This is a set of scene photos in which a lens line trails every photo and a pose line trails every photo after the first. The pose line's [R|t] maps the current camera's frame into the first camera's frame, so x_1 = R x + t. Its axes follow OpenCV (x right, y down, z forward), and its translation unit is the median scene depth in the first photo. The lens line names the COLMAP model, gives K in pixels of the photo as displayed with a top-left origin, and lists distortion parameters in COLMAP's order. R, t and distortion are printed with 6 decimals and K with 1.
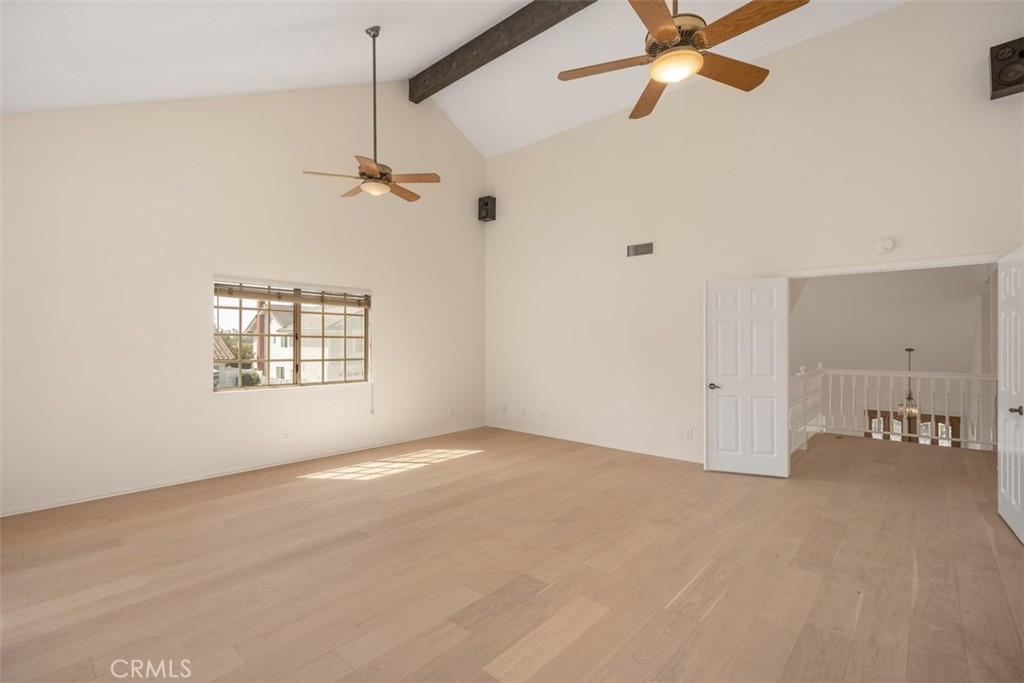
lens RADIAL K [[462.6, 0, 509.2], [0, 462.6, 342.5], [0, 0, 1]] dist [0.004935, 0.000377]
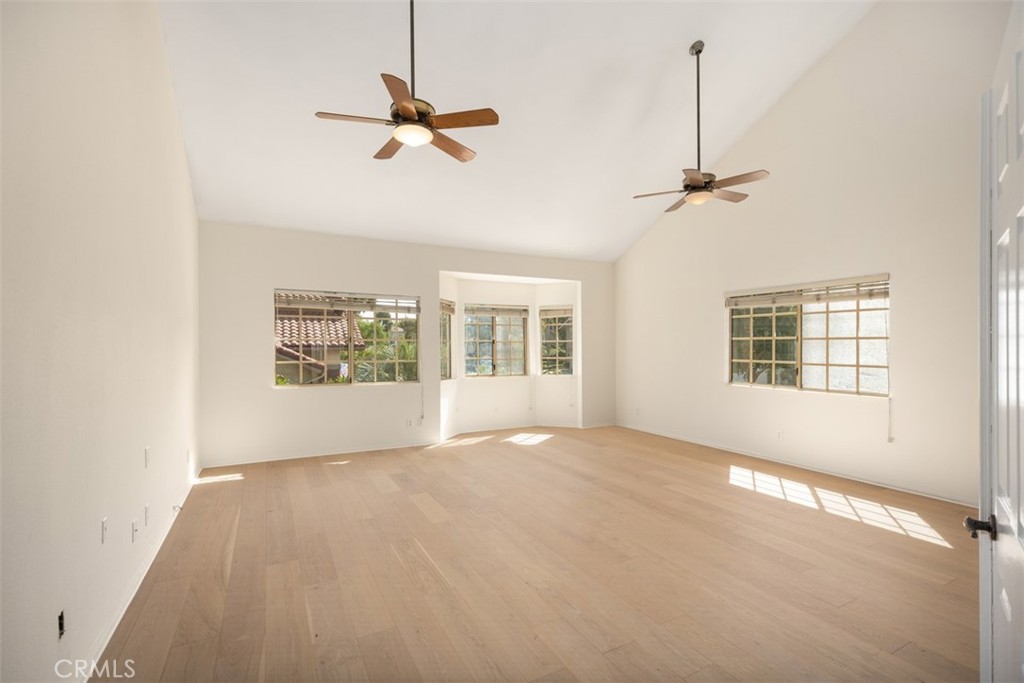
lens RADIAL K [[462.6, 0, 509.6], [0, 462.6, 346.4], [0, 0, 1]] dist [0.004935, 0.000377]
pose [[-0.350469, -0.002903, -0.936570, 0.780521], [0.003364, 0.999985, -0.004358, 0.005191], [0.936568, -0.004679, -0.350454, 0.893225]]
